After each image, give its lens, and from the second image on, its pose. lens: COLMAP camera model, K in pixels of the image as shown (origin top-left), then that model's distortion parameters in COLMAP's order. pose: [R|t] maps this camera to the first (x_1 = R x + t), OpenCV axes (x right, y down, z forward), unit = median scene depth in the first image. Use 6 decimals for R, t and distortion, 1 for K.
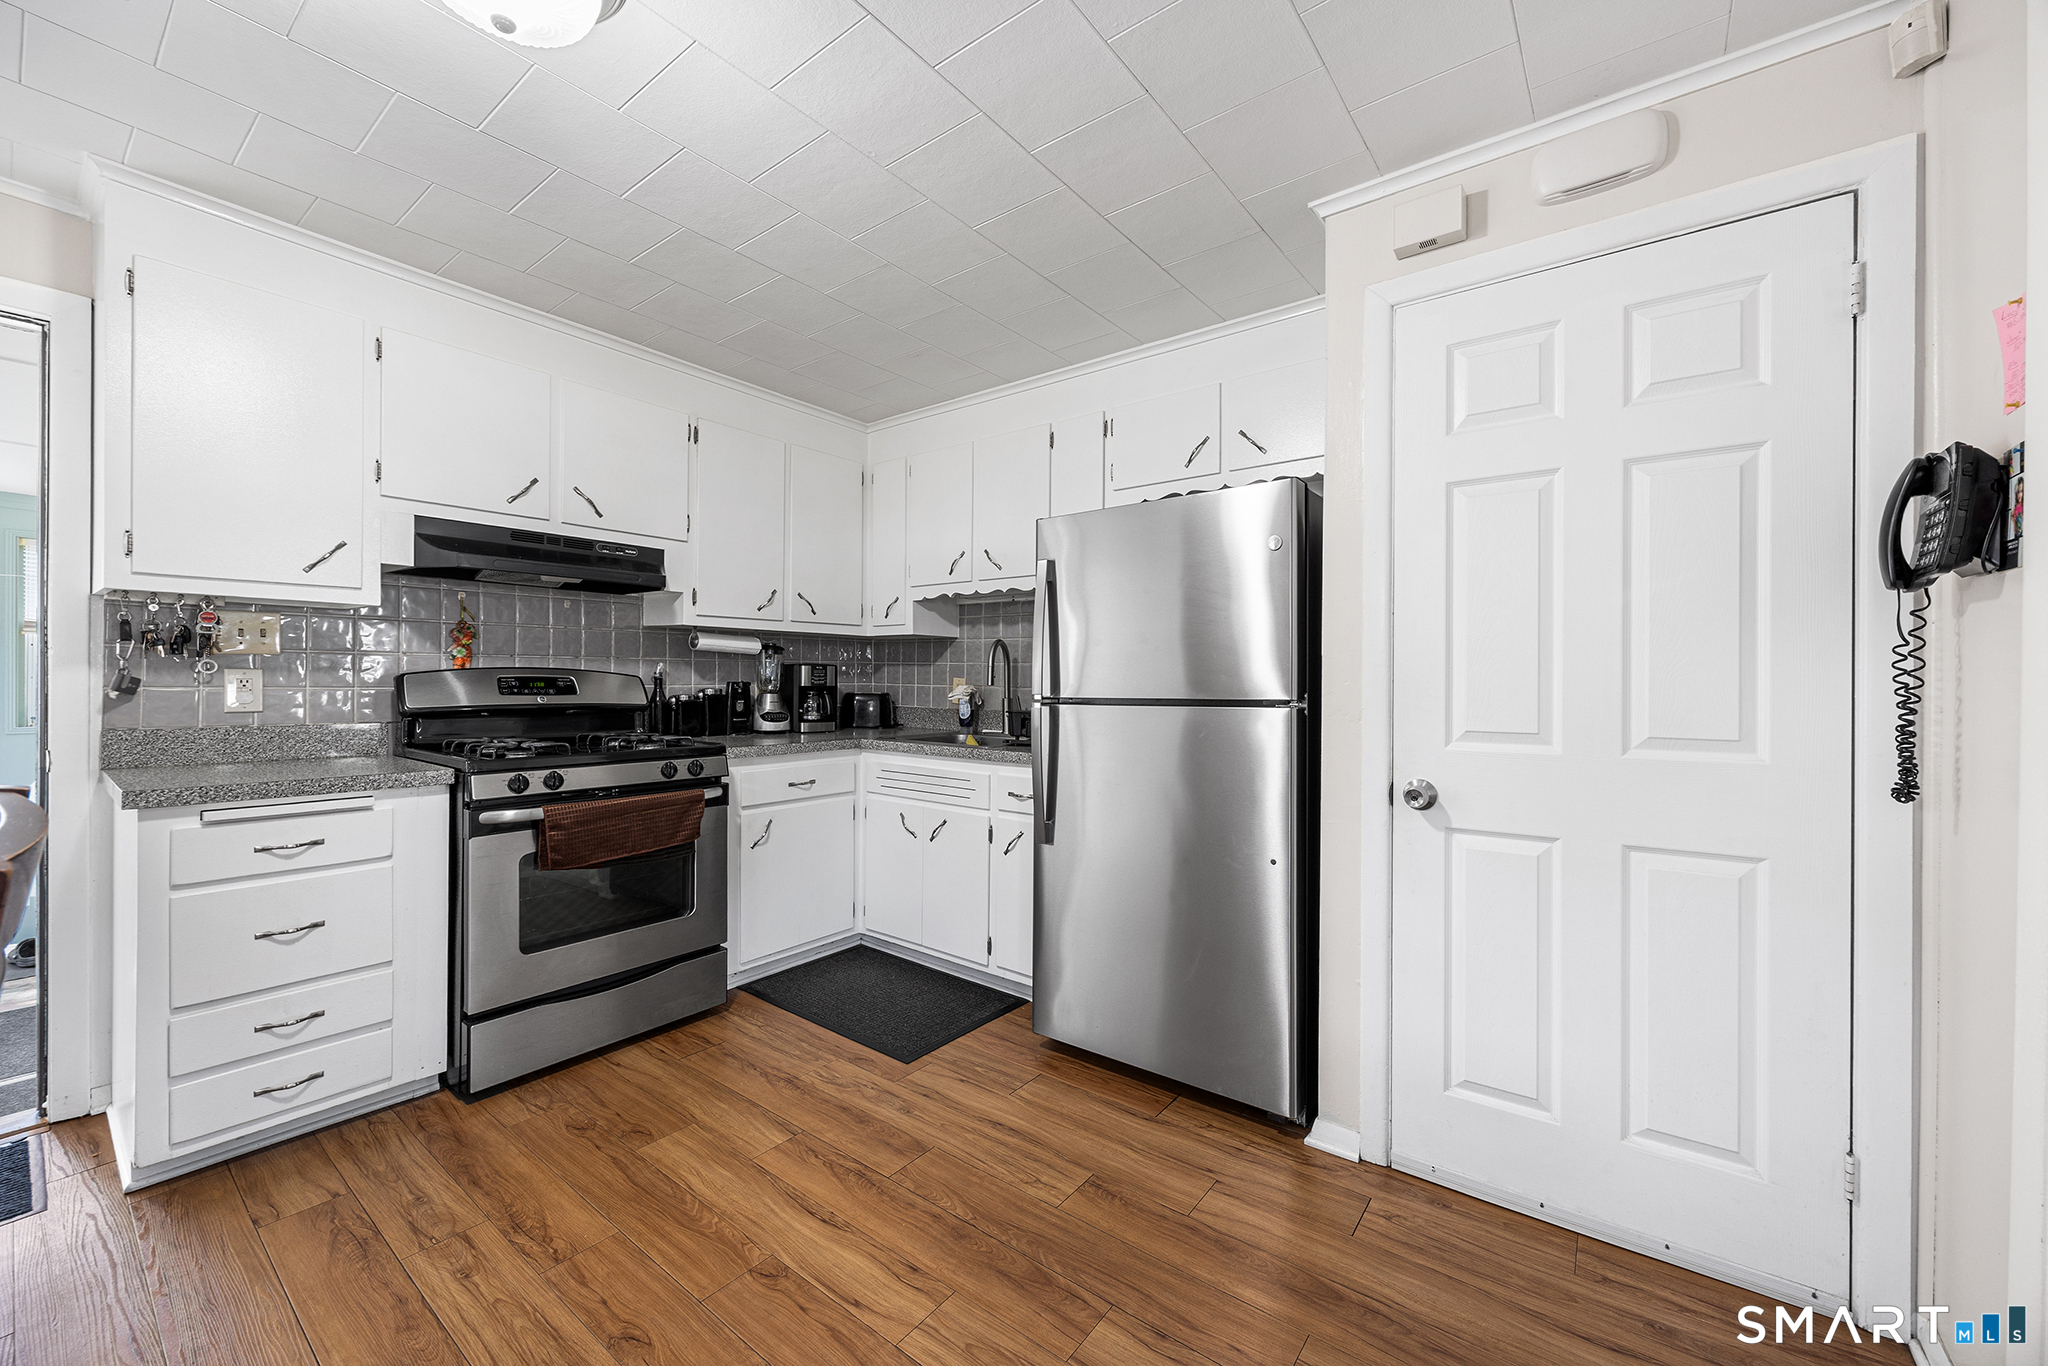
lens RADIAL K [[786.3, 0, 1058.1], [0, 786.3, 688.7], [0, 0, 1]] dist [-0.008218, 0.000018]
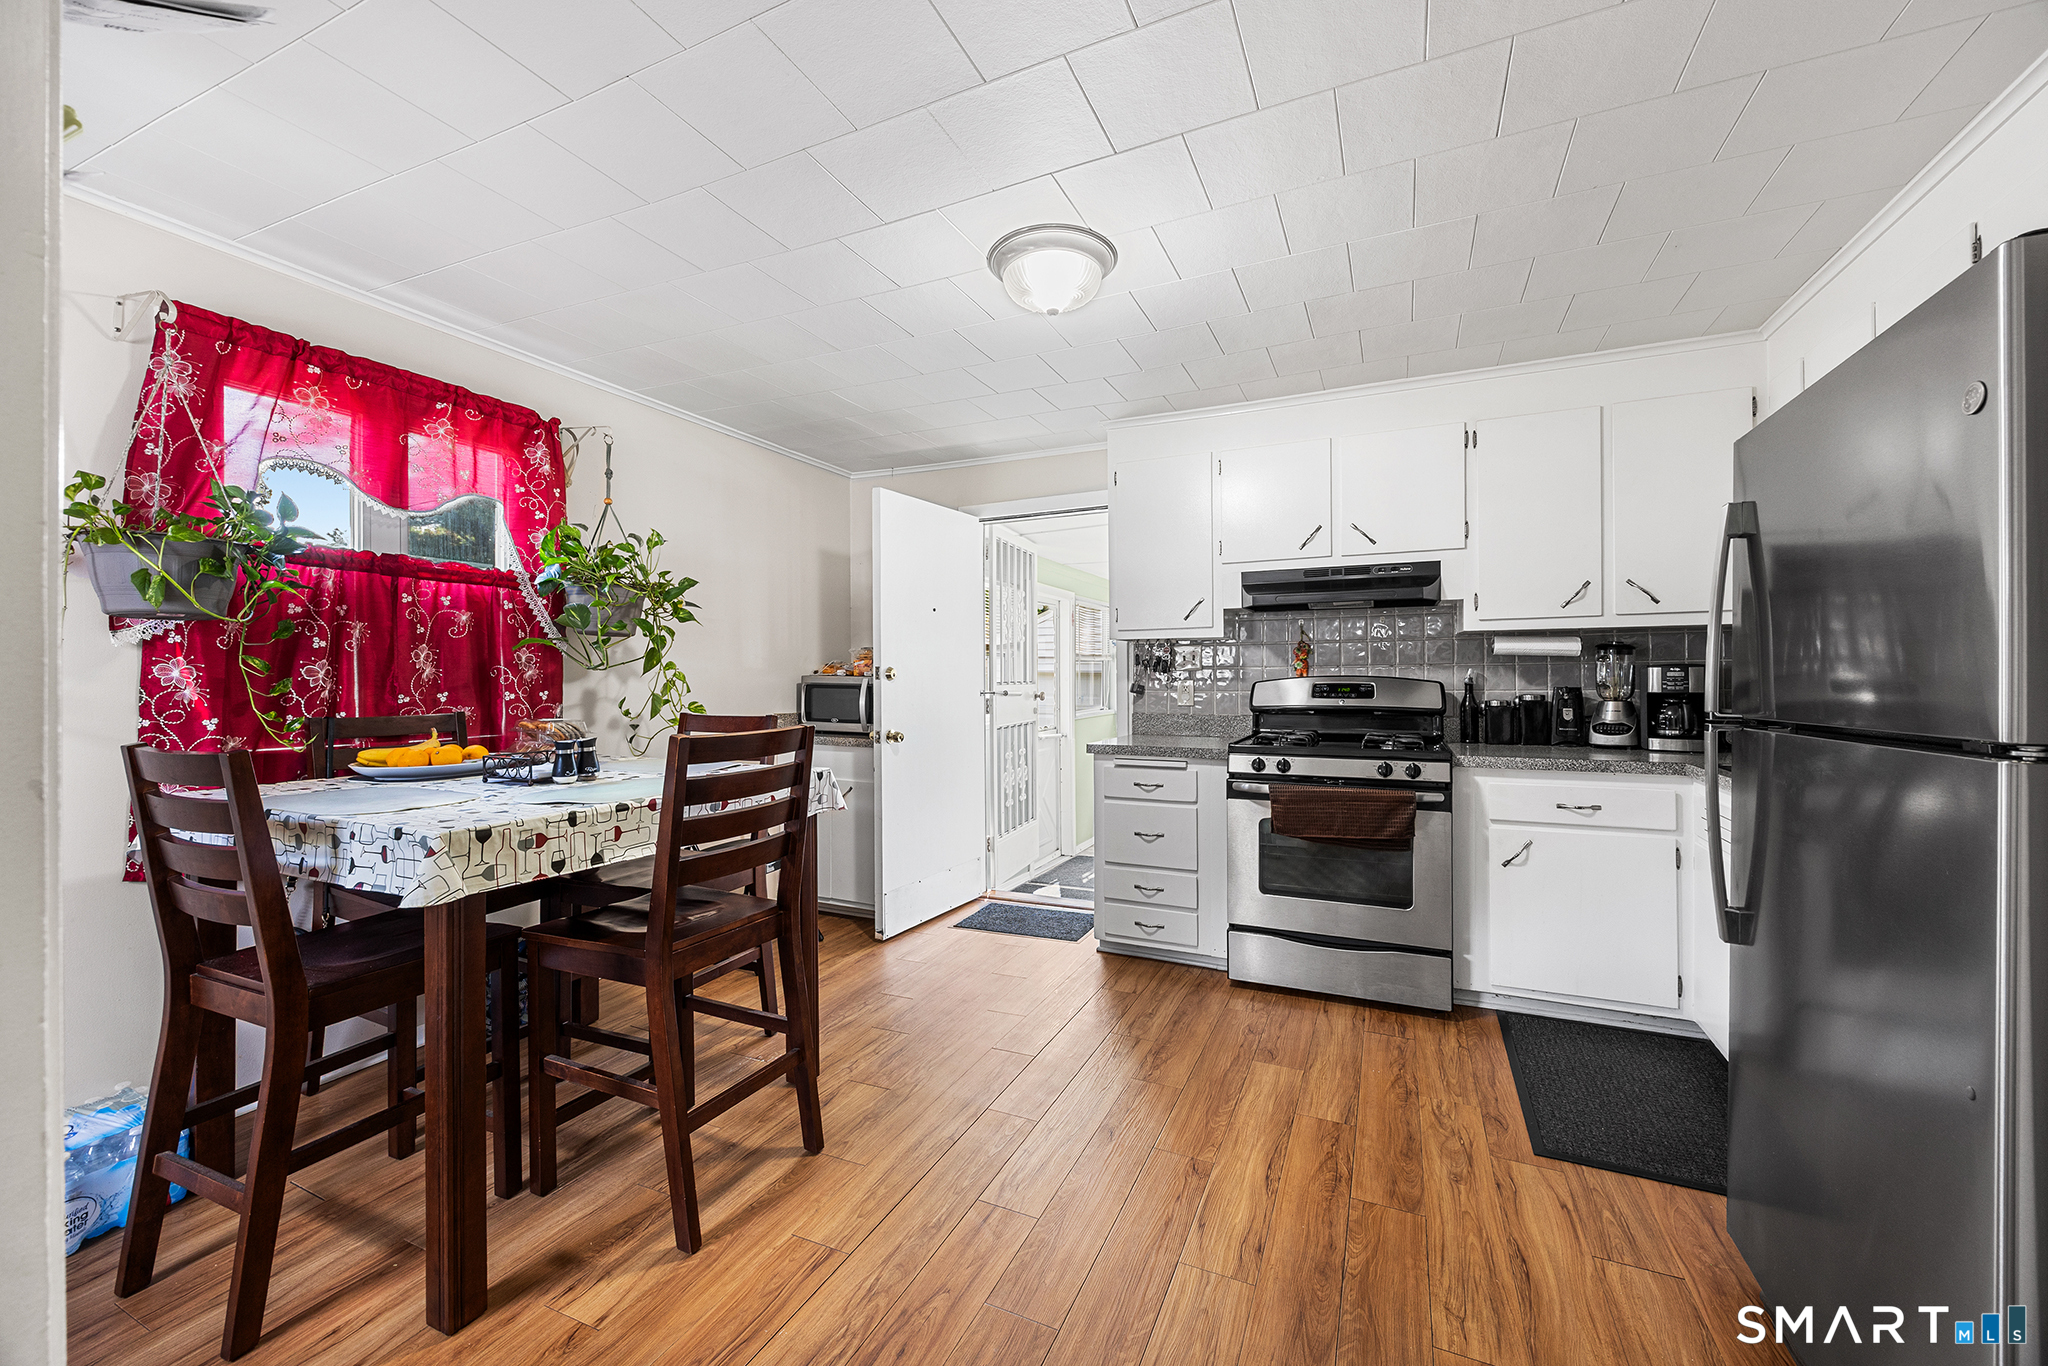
lens RADIAL K [[796.4, 0, 1015.0], [0, 796.4, 677.3], [0, 0, 1]] dist [-0.002135, -0.000063]
pose [[0.185621, -0.007009, -0.982596, 0.502977], [-0.004468, 0.999958, -0.007977, -0.013495], [0.982611, 0.005871, 0.185582, 0.290011]]
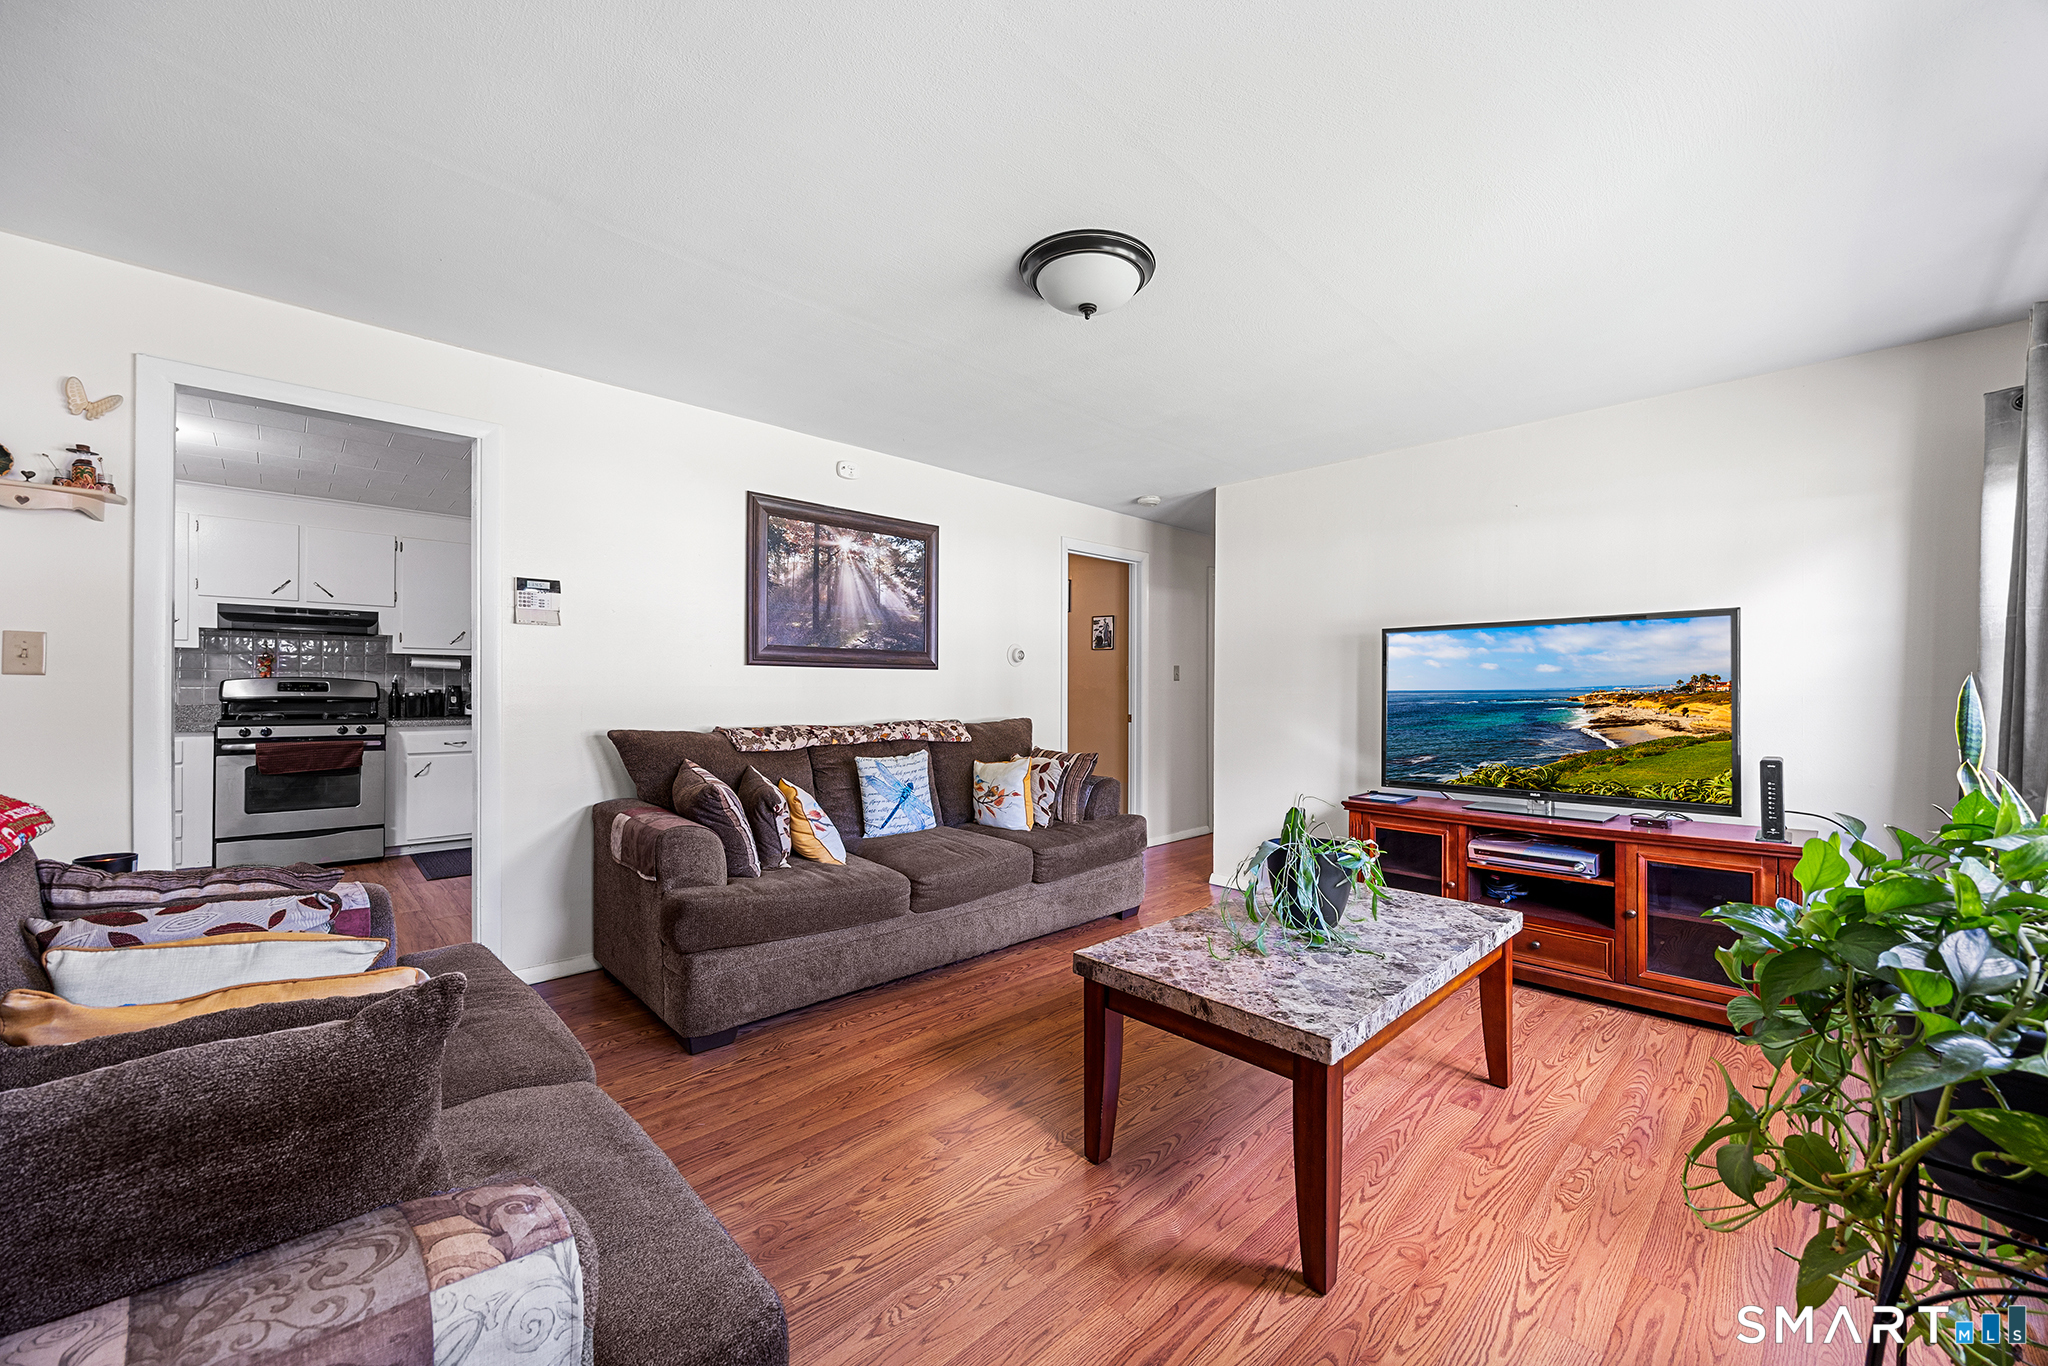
lens RADIAL K [[786.3, 0, 1058.1], [0, 786.3, 688.7], [0, 0, 1]] dist [-0.008218, 0.000018]
pose [[0.988895, 0.002978, -0.148583, 1.549112], [-0.004791, 0.999918, -0.011844, 0.016033], [0.148536, 0.012425, 0.988829, -0.649671]]
